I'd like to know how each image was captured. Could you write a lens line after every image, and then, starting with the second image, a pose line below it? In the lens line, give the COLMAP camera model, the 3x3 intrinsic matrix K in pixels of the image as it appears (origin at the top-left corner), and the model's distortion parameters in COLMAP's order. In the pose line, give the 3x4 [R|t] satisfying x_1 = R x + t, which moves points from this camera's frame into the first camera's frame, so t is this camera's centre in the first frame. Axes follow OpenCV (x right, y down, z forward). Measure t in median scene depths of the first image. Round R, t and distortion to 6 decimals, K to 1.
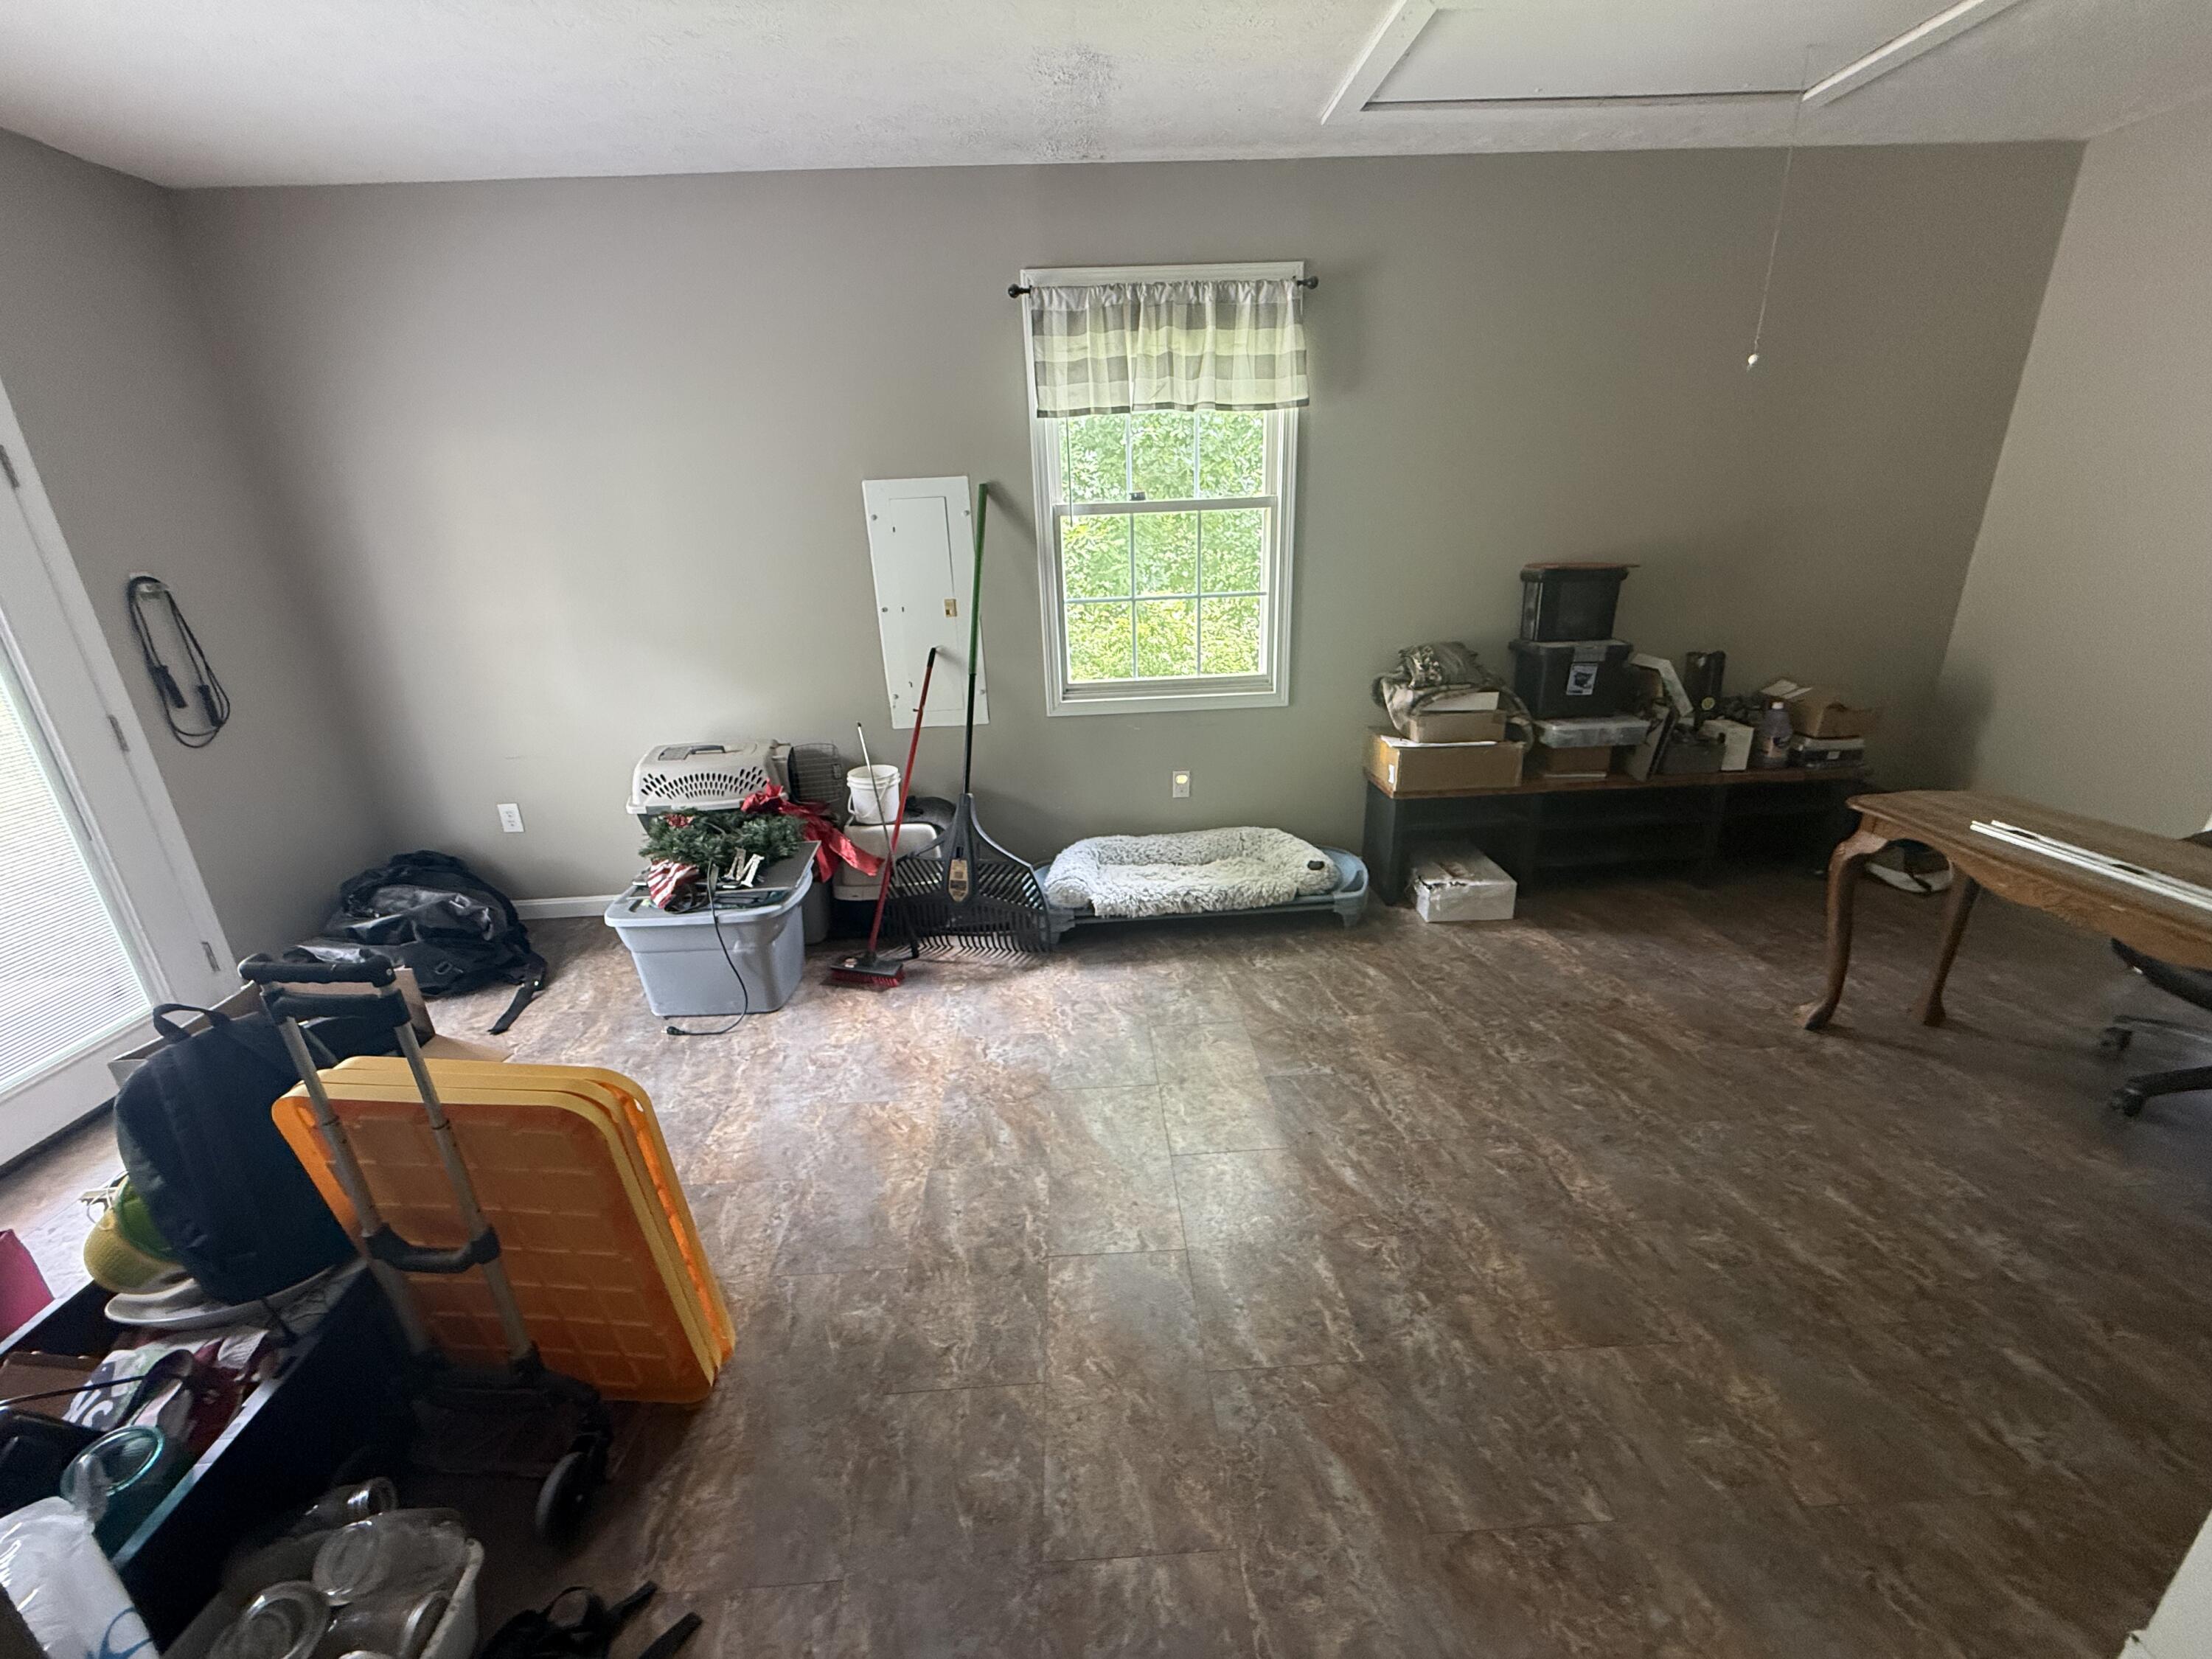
lens RADIAL K [[879.7, 0, 1102.9], [0, 879.7, 822.9], [0, 0, 1]] dist [0.000723, -0.000095]
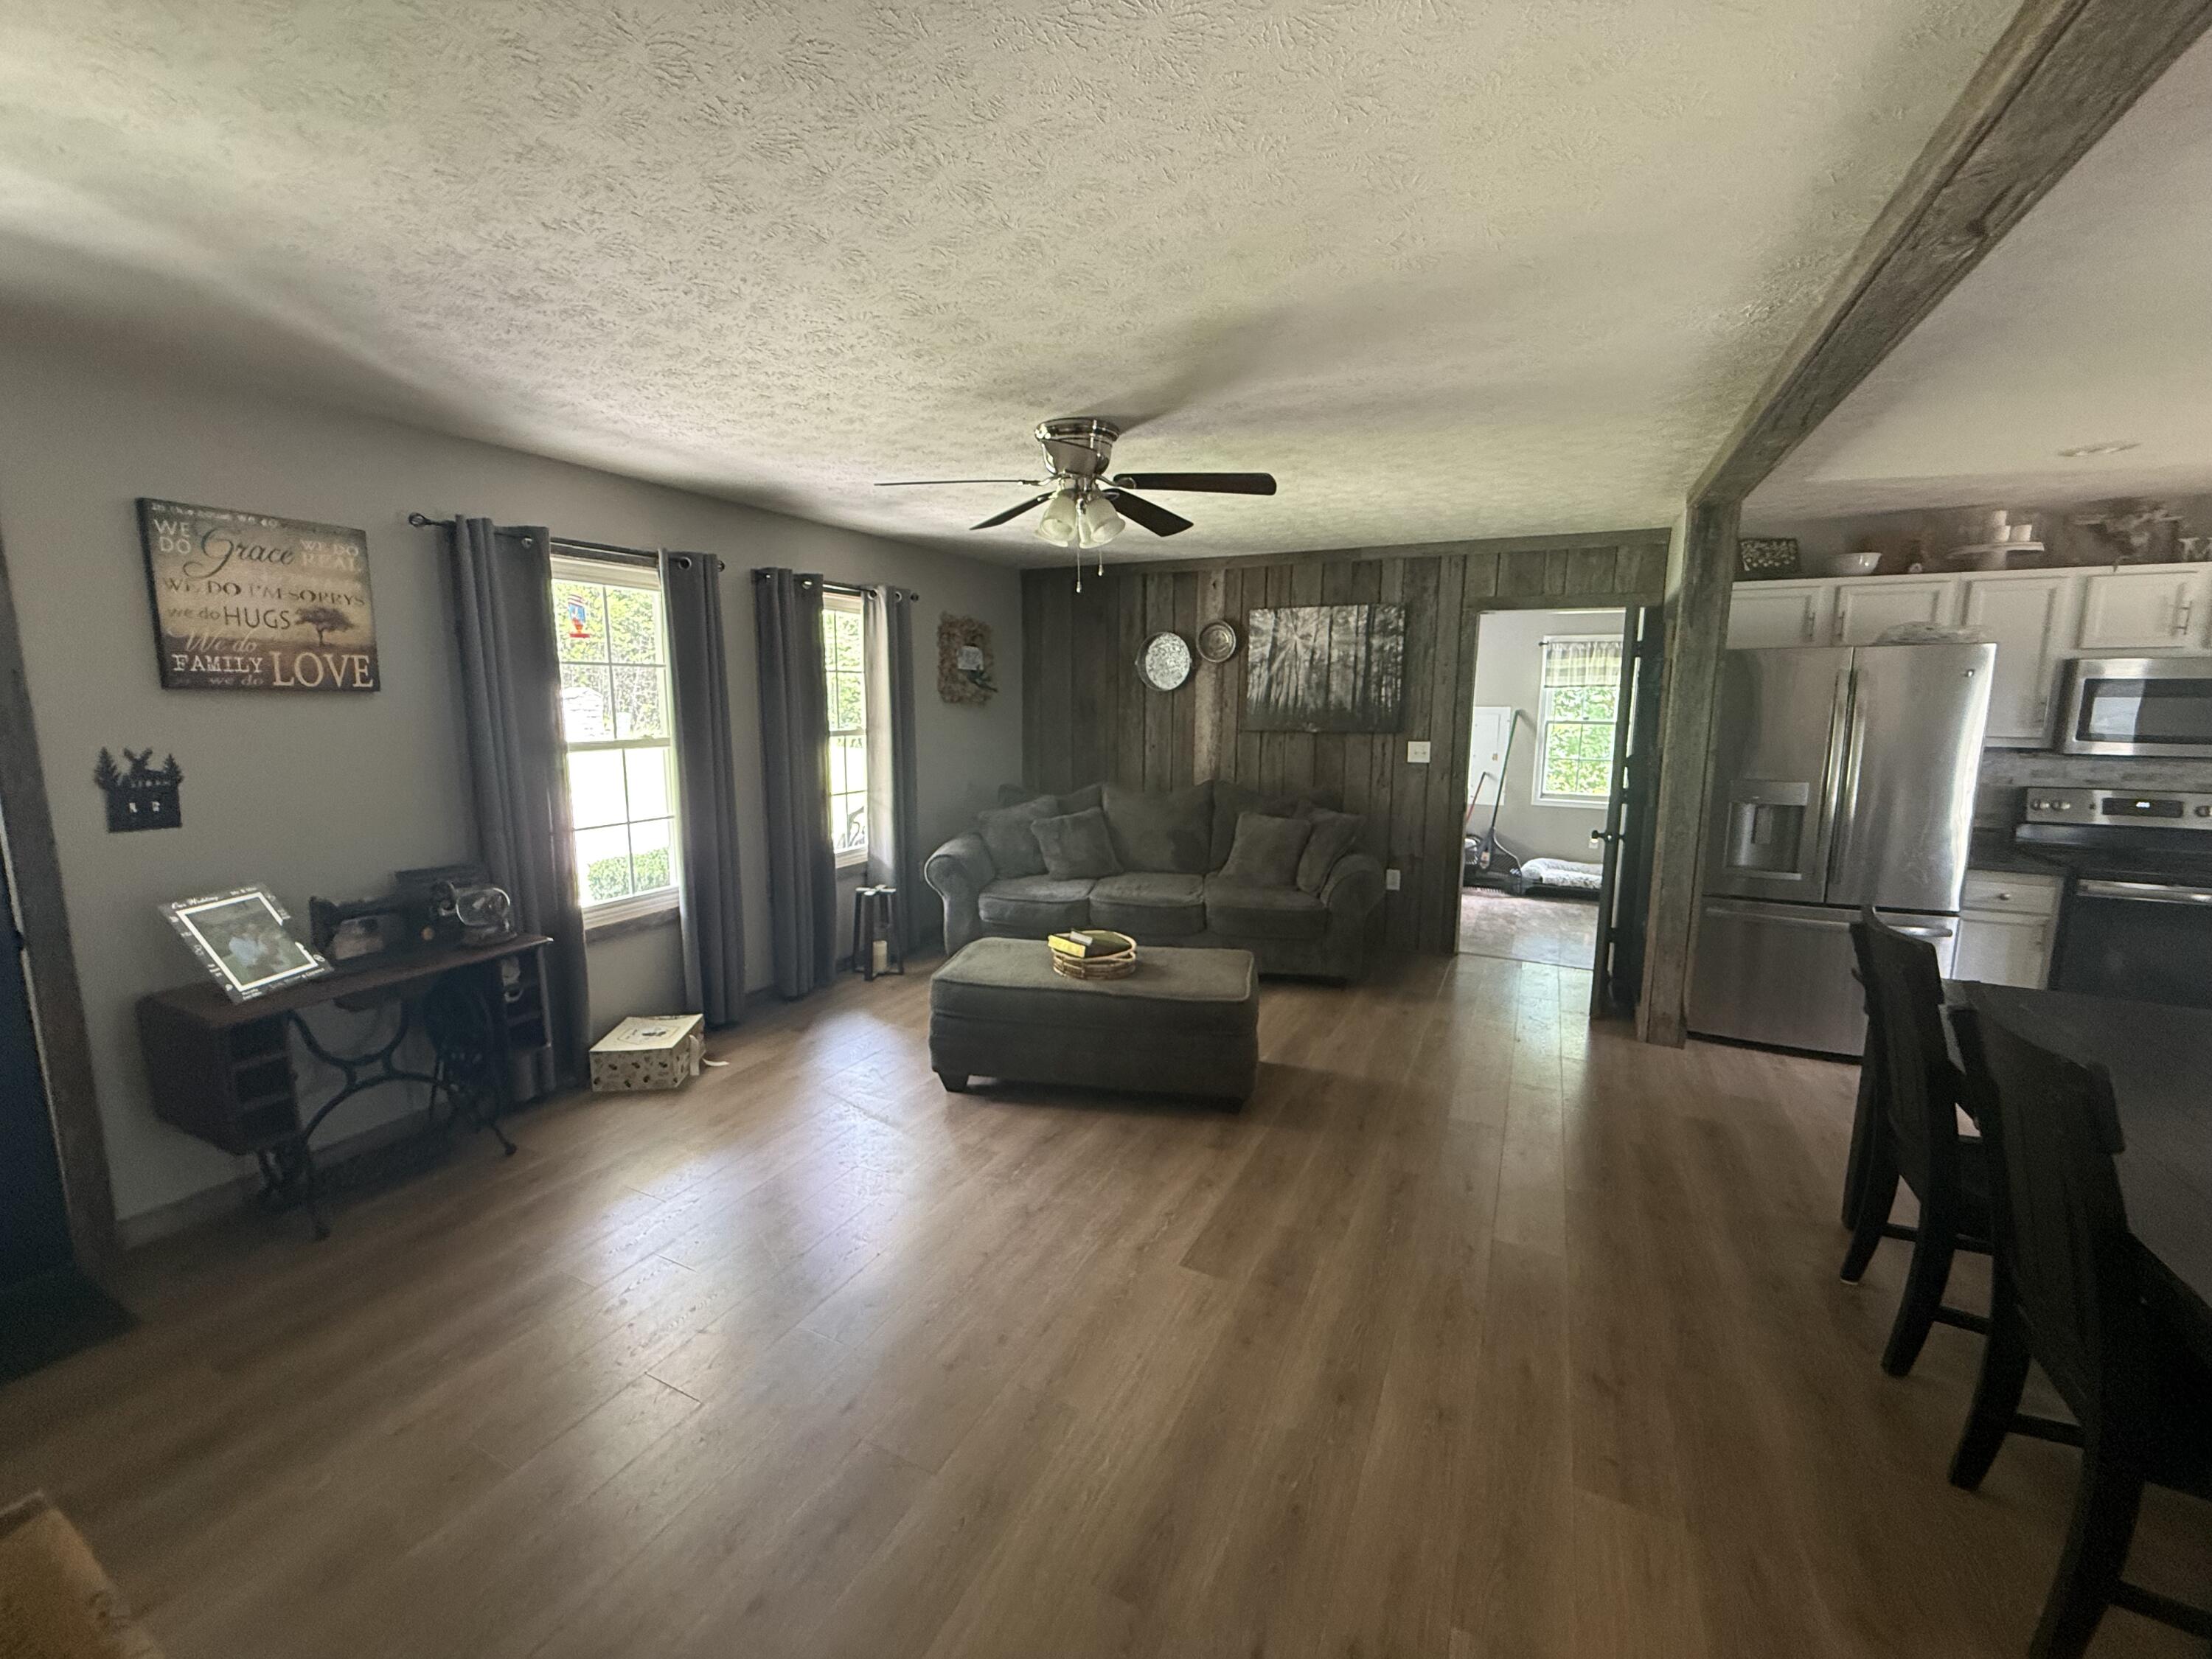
lens RADIAL K [[879.7, 0, 1112.5], [0, 879.7, 825.5], [0, 0, 1]] dist [0.000723, -0.000095]
pose [[0.871164, 0.114922, -0.477353, 0.101388], [-0.199651, 0.971130, -0.130563, 0.524039], [0.448567, 0.209046, 0.868957, -1.735756]]
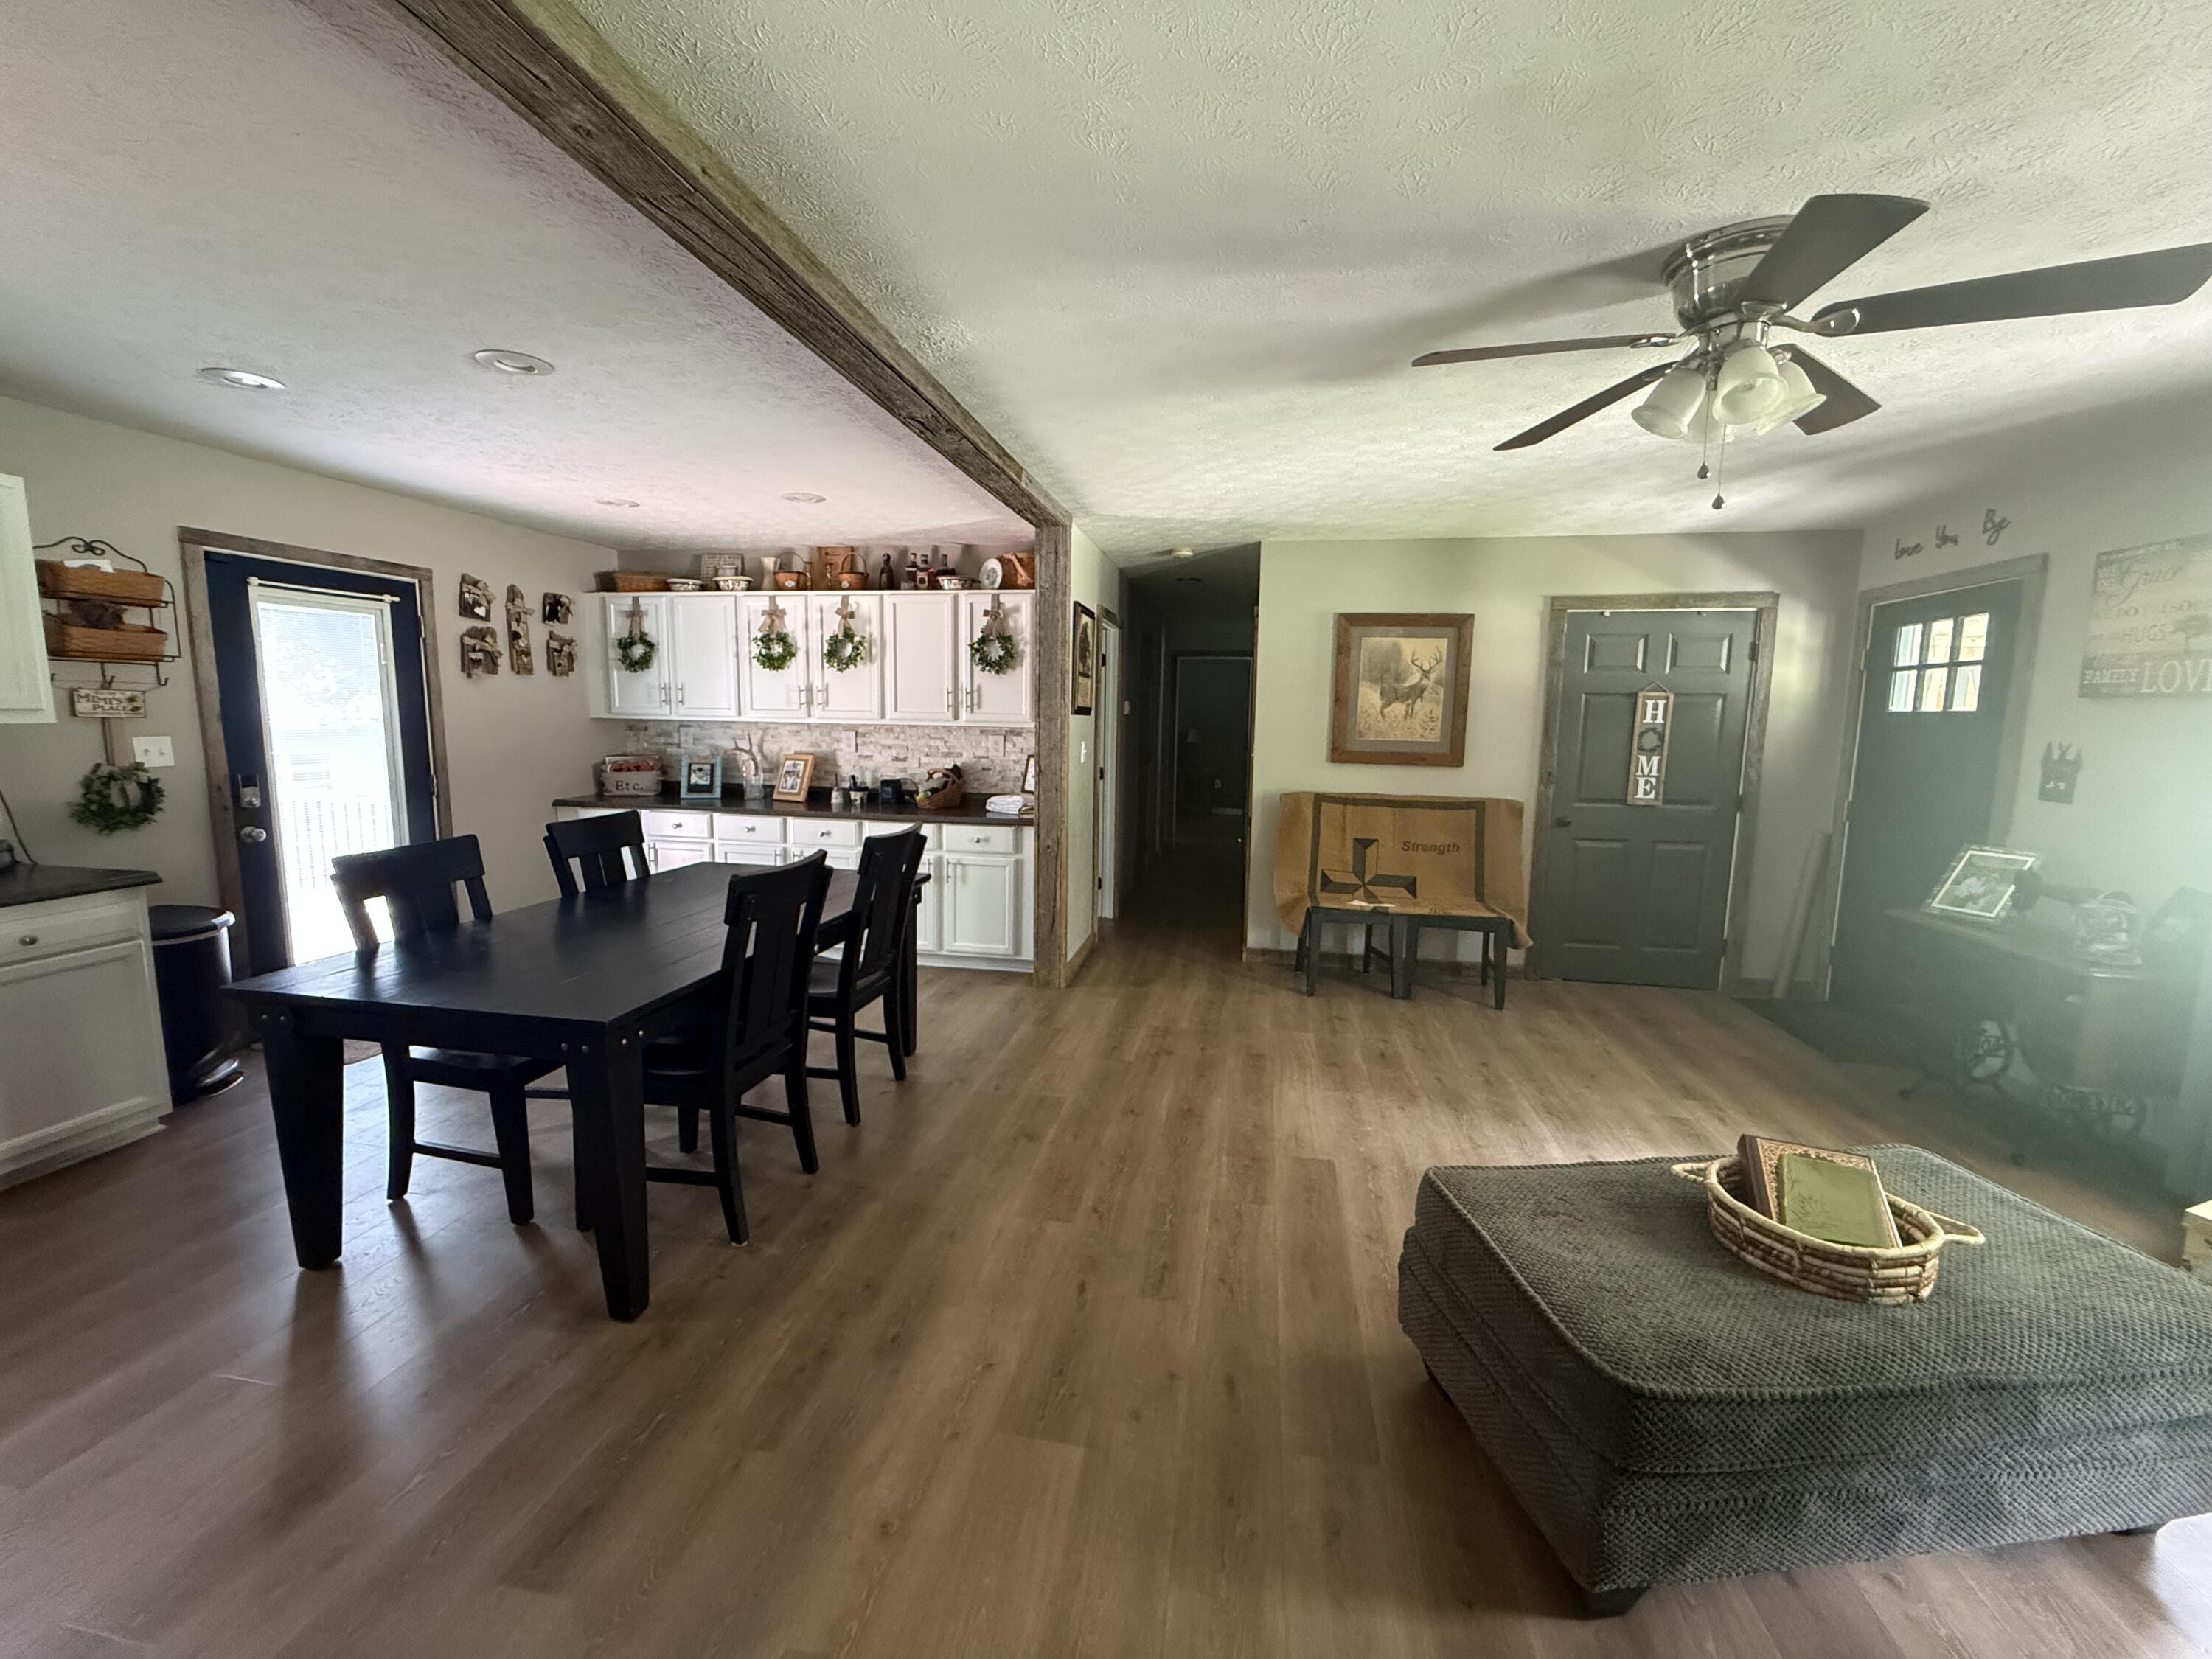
lens RADIAL K [[879.7, 0, 1103.2], [0, 879.7, 830.0], [0, 0, 1]] dist [0.000723, -0.000095]
pose [[-0.972651, -0.007151, 0.232163, -0.808624], [0.096520, 0.896698, 0.431991, -1.175001], [-0.211270, 0.442584, -0.871484, 3.646928]]
